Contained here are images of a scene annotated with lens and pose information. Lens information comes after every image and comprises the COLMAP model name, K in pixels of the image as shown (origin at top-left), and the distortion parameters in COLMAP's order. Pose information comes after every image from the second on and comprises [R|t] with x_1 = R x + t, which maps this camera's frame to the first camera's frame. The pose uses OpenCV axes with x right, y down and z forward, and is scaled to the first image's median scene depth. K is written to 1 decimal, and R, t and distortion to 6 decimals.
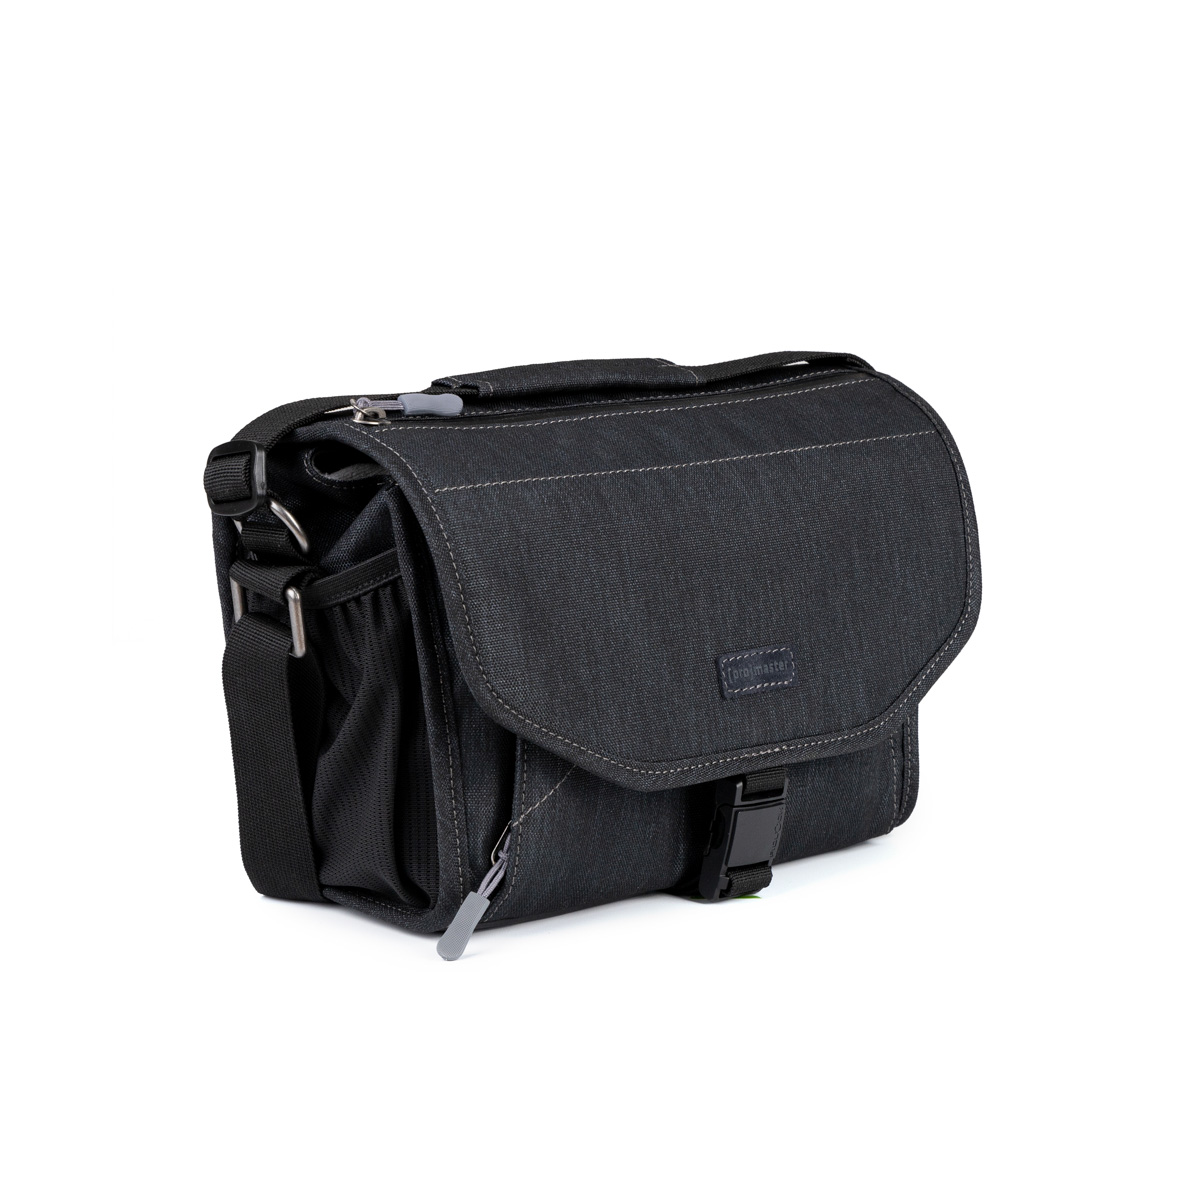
lens RADIAL K [[3345.4, 0, 600.0], [0, 3345.4, 600.0], [0, 0, 1]] dist [-0.032792, 0.040100]
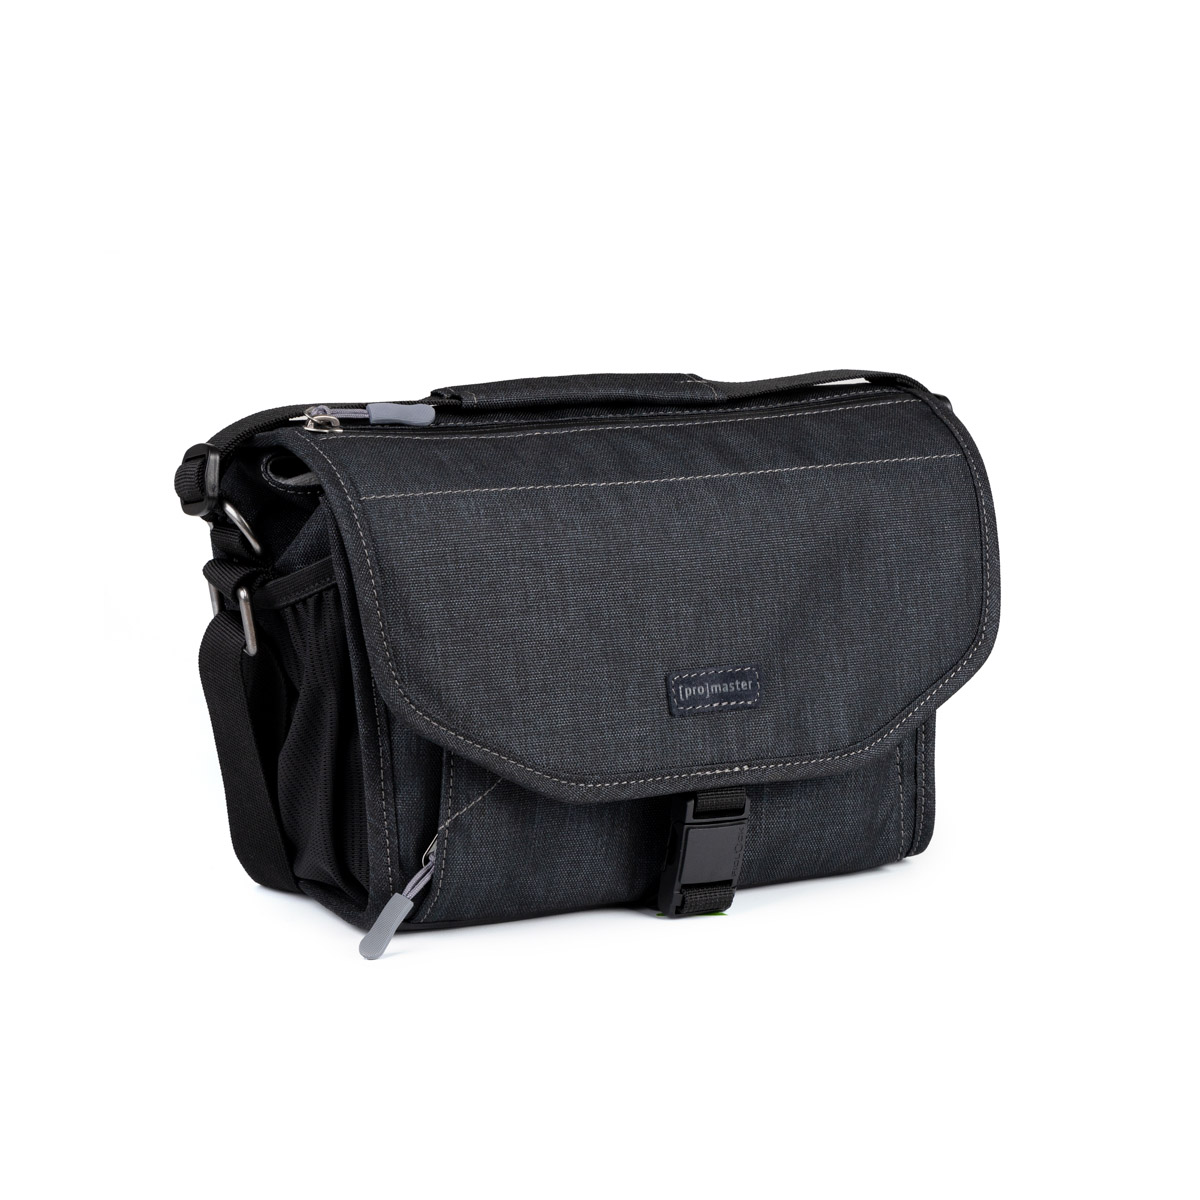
lens RADIAL K [[3345.4, 0, 600.0], [0, 3345.4, 600.0], [0, 0, 1]] dist [-0.032792, 0.040100]
pose [[0.970712, 0.040562, -0.236796, 0.252654], [-0.040482, 0.999167, 0.005200, -0.009419], [0.236810, 0.004539, 0.971545, 0.021400]]
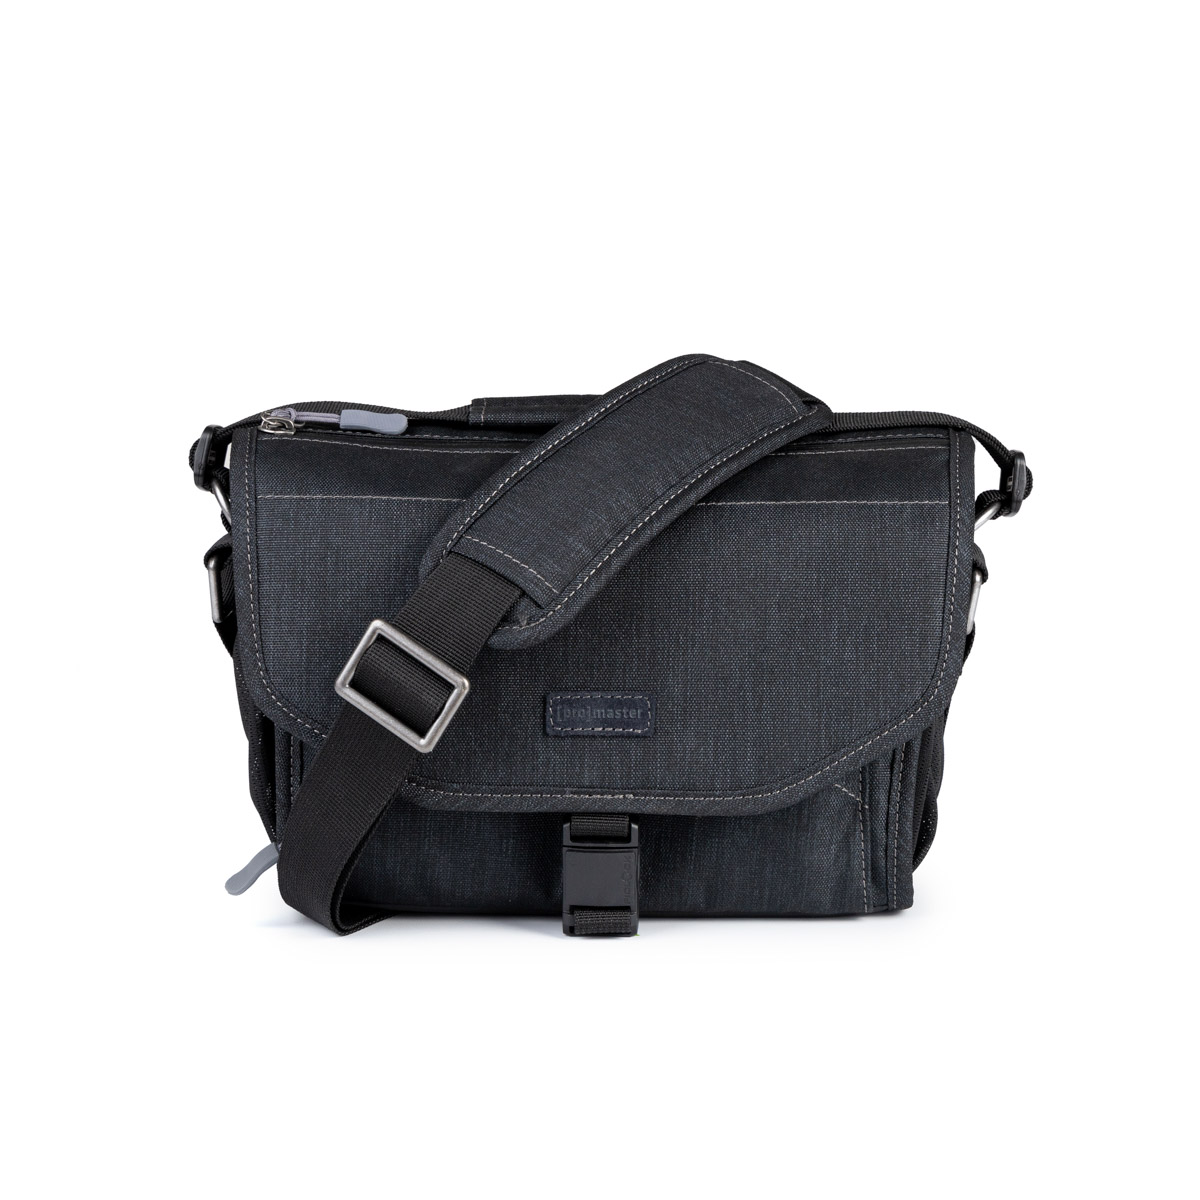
lens RADIAL K [[3345.4, 0, 600.0], [0, 3345.4, 600.0], [0, 0, 1]] dist [-0.032792, 0.040100]
pose [[0.735886, 0.115300, -0.667216, 0.719729], [-0.120132, 0.991994, 0.038928, -0.052237], [0.666363, 0.051508, 0.743846, 0.258900]]
